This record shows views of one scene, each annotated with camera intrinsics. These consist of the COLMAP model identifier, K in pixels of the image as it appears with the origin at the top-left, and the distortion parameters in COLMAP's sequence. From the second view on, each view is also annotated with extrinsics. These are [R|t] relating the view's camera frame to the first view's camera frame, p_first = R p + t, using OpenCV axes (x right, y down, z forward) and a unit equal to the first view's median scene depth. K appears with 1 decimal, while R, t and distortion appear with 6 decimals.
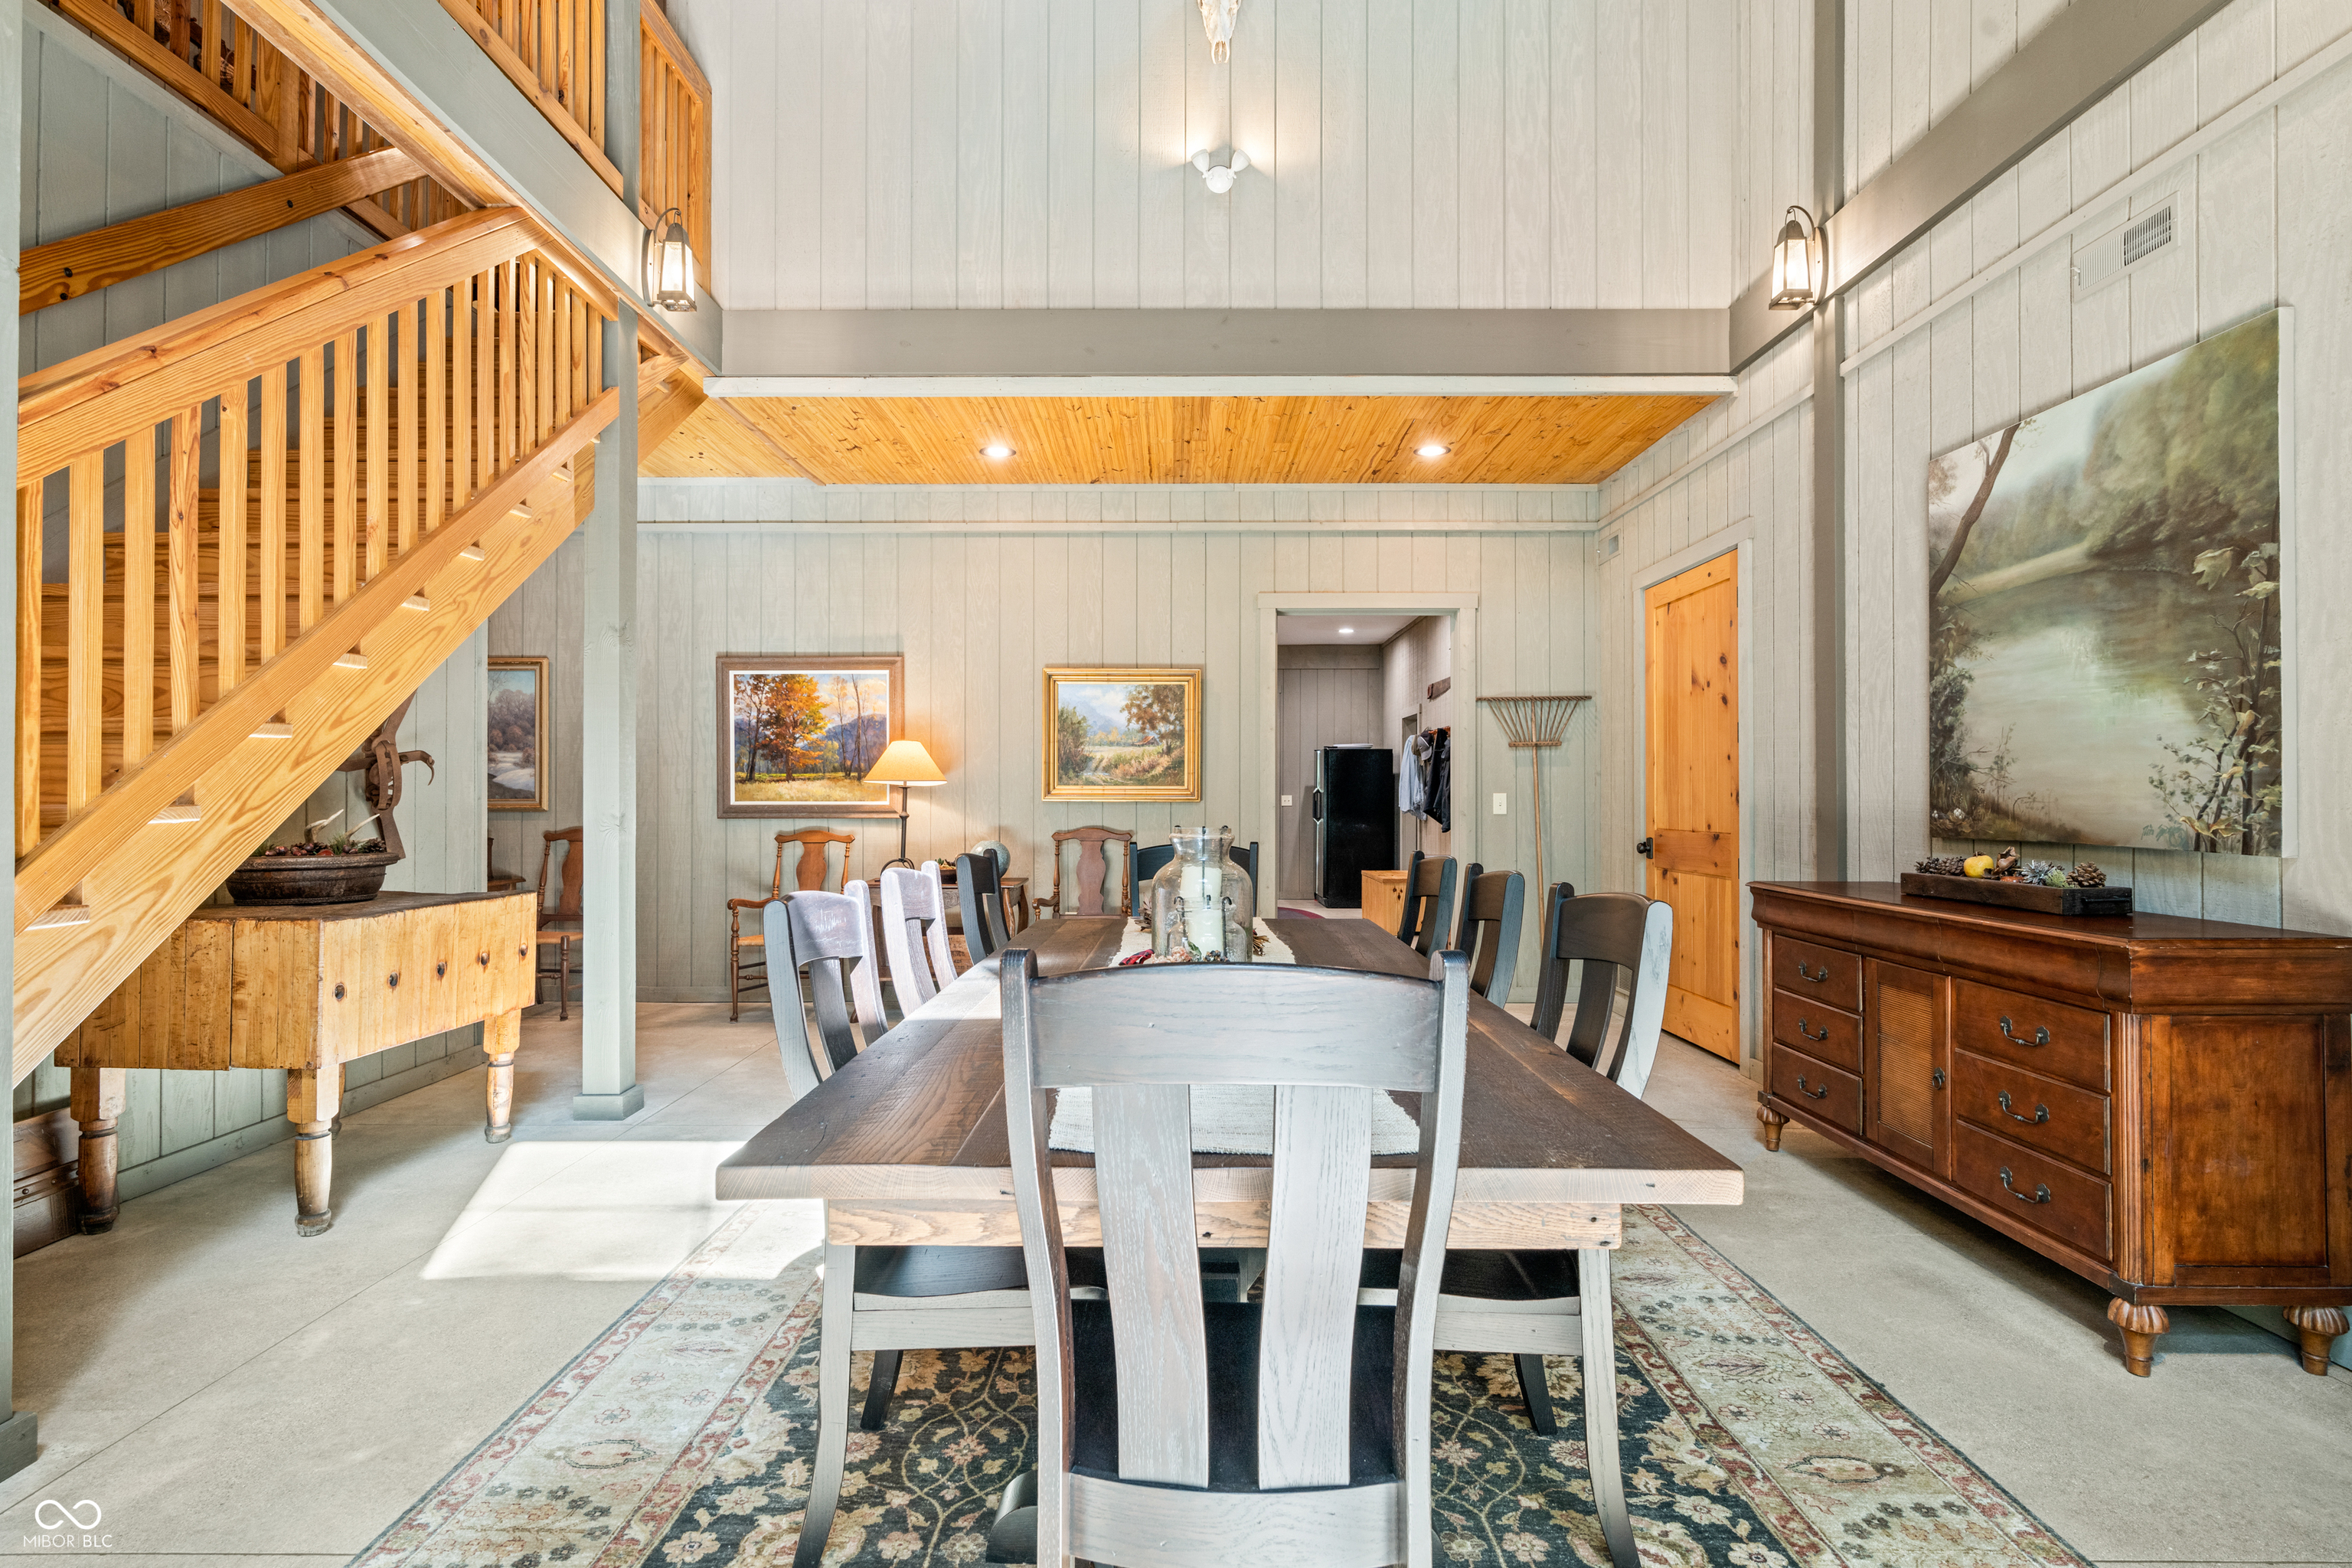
lens RADIAL K [[1159.4, 0, 1167.0], [0, 1159.4, 788.5], [0, 0, 1]] dist [-0.002627, 0.000451]
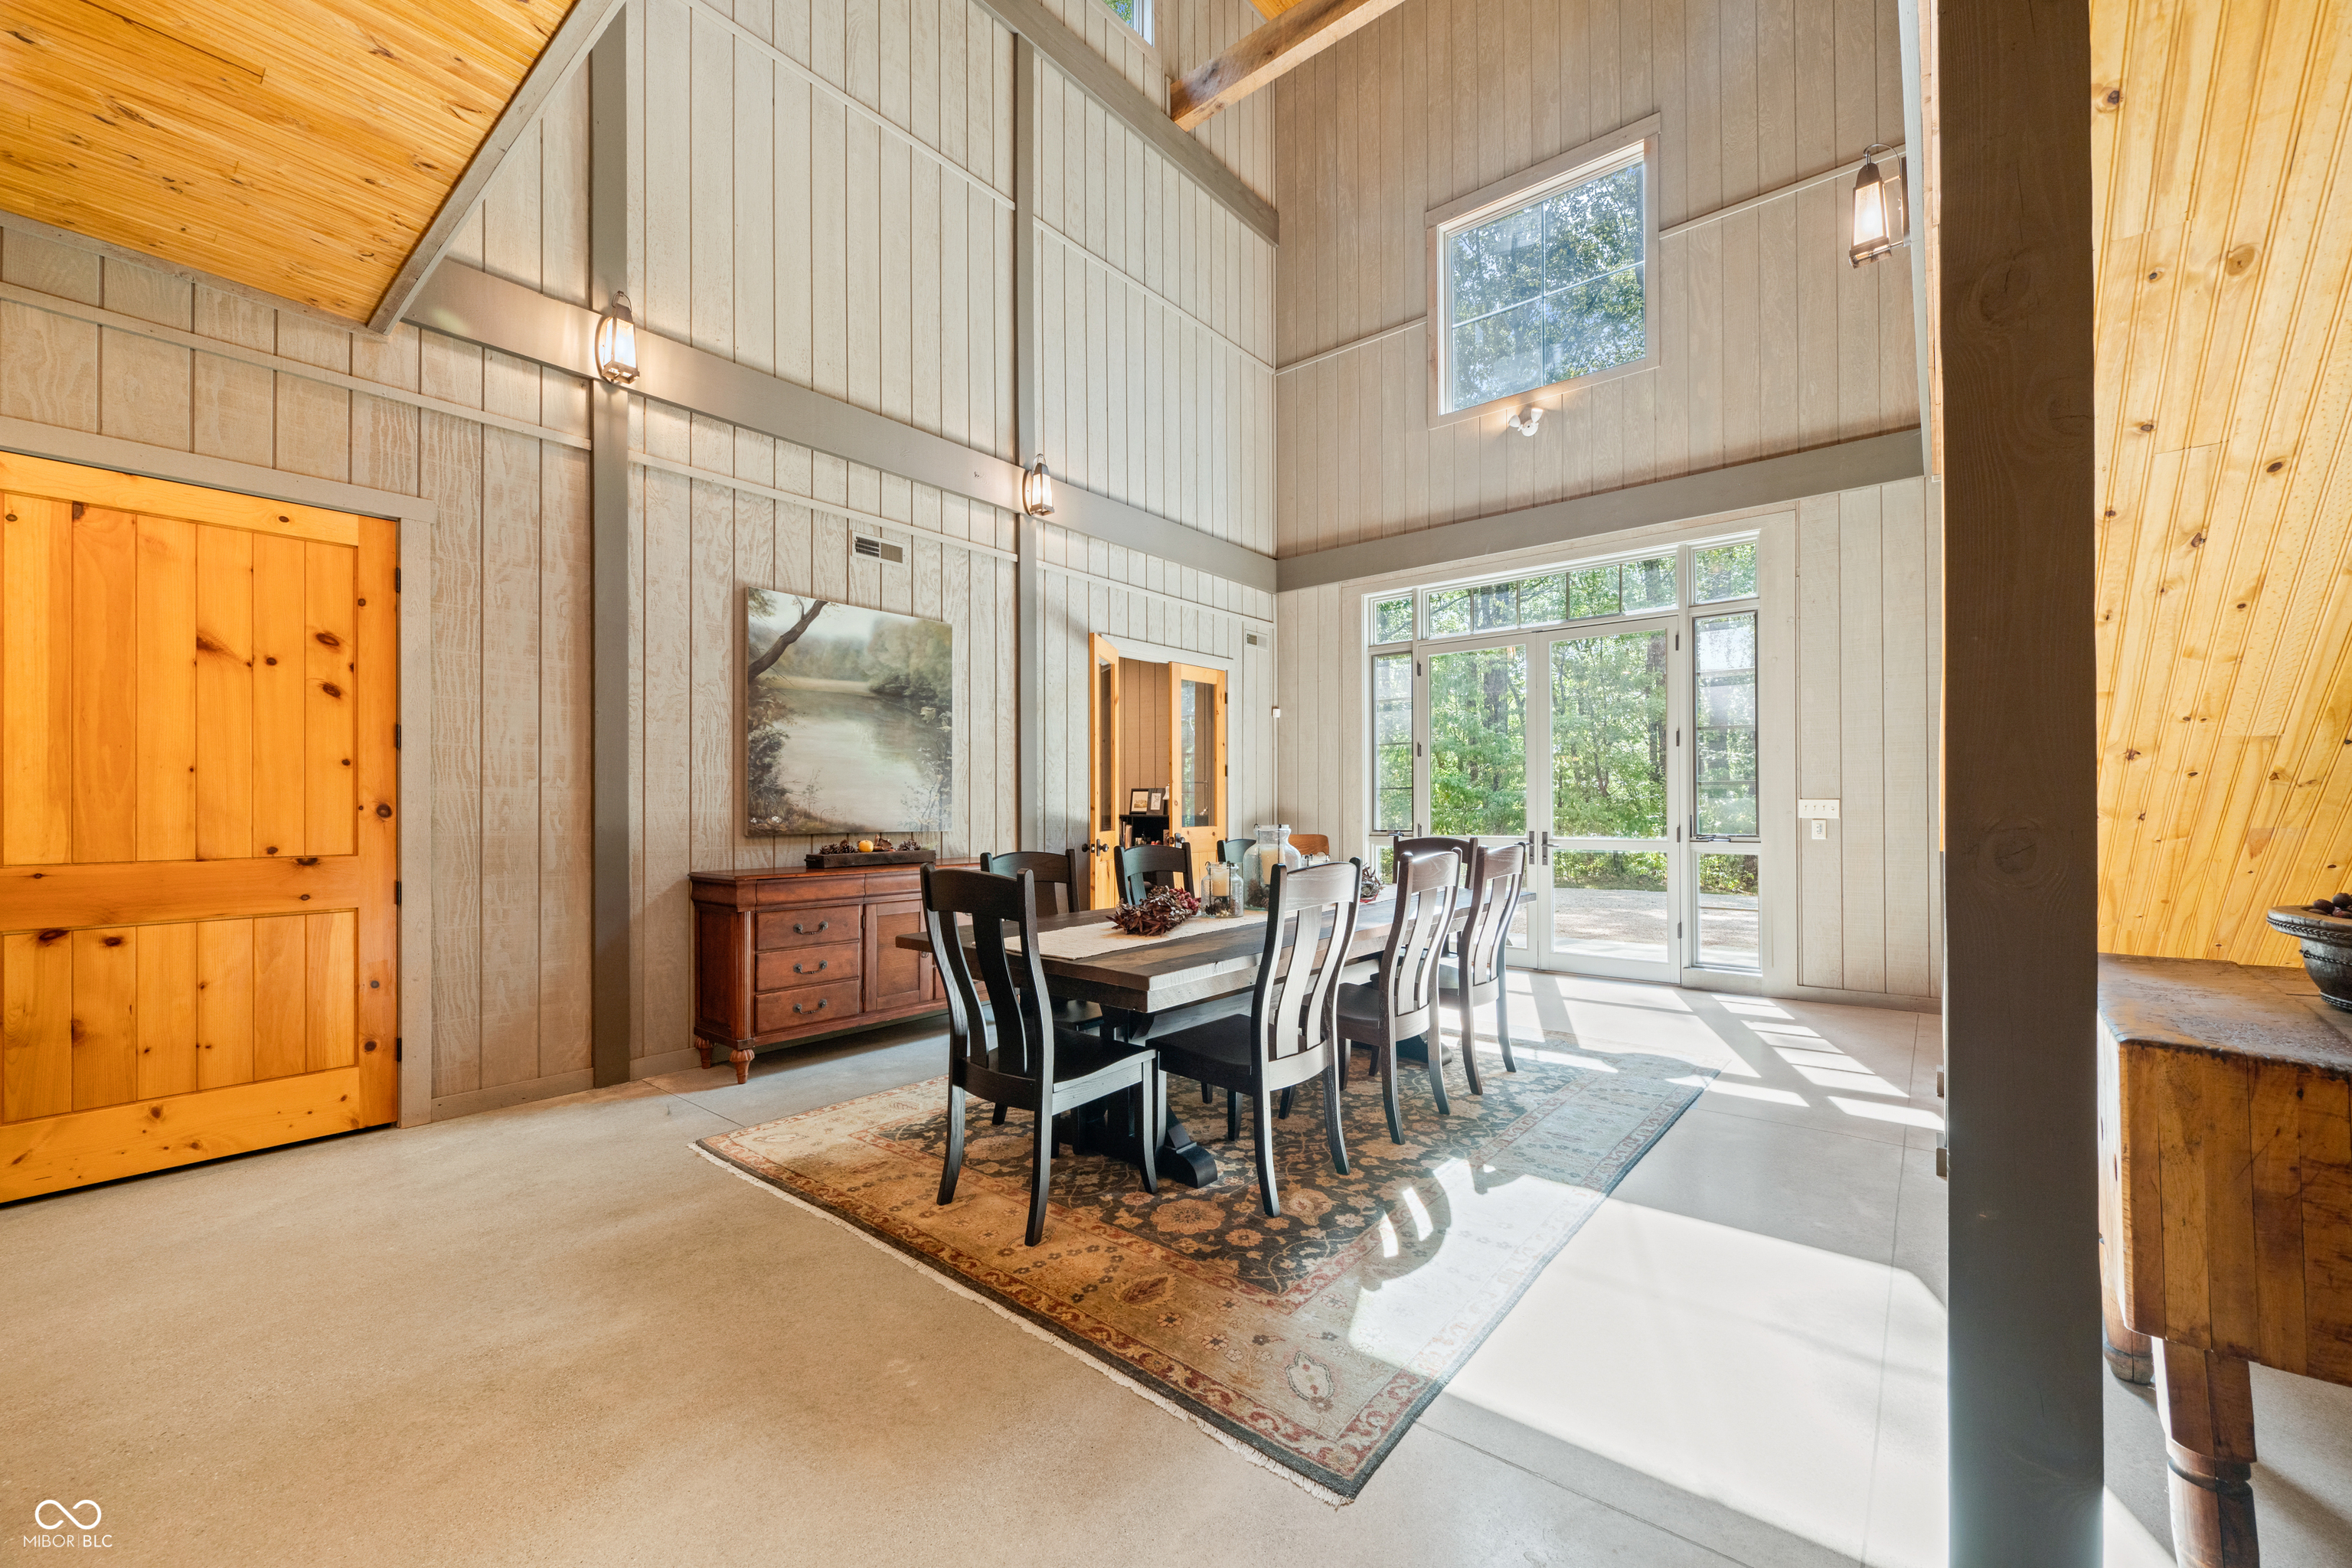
lens RADIAL K [[927.1, 0, 1186.7], [0, 927.1, 808.7], [0, 0, 1]] dist [-0.002873, 0.000861]
pose [[-0.778580, 0.001920, 0.627542, -0.531287], [-0.001188, 0.999989, -0.004534, 0.011433], [-0.627544, -0.004276, -0.778569, 1.551317]]
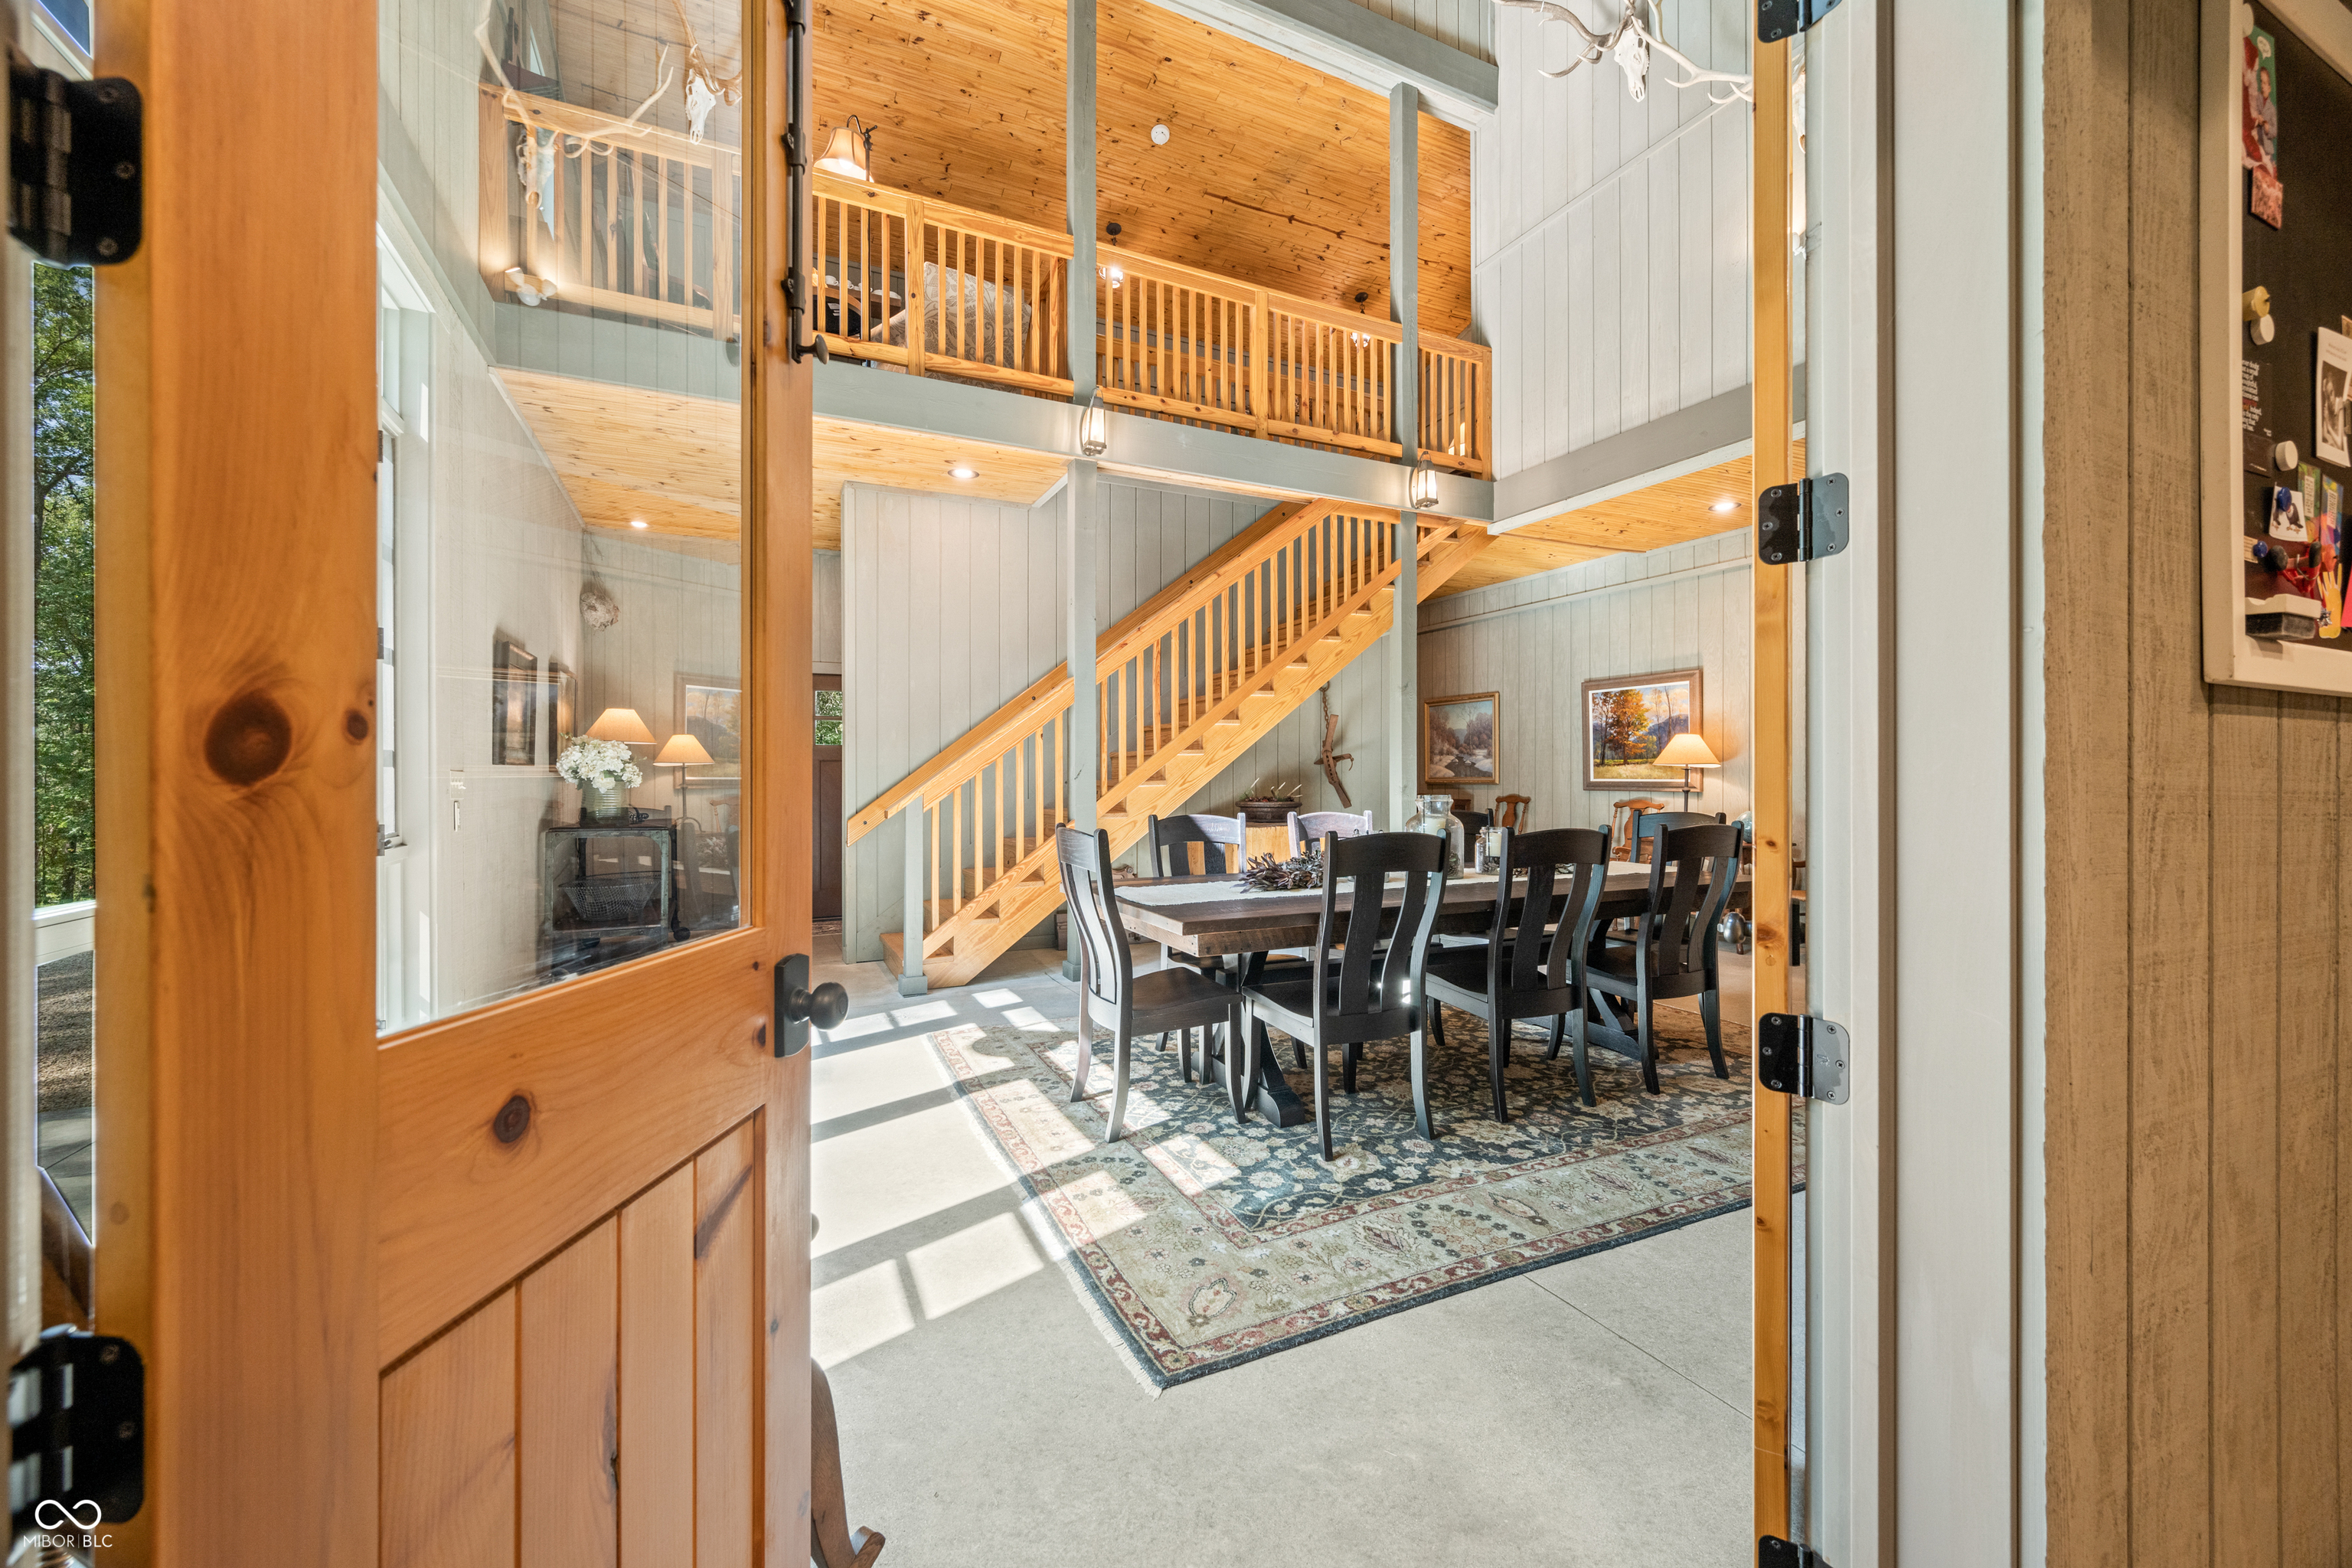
lens RADIAL K [[927.1, 0, 1195.9], [0, 927.1, 769.3], [0, 0, 1]] dist [-0.002873, 0.000861]
pose [[0.450534, -0.008251, -0.892721, 0.810307], [0.008821, 0.999950, -0.004790, -0.000440], [0.892716, -0.005716, 0.450584, 0.030051]]
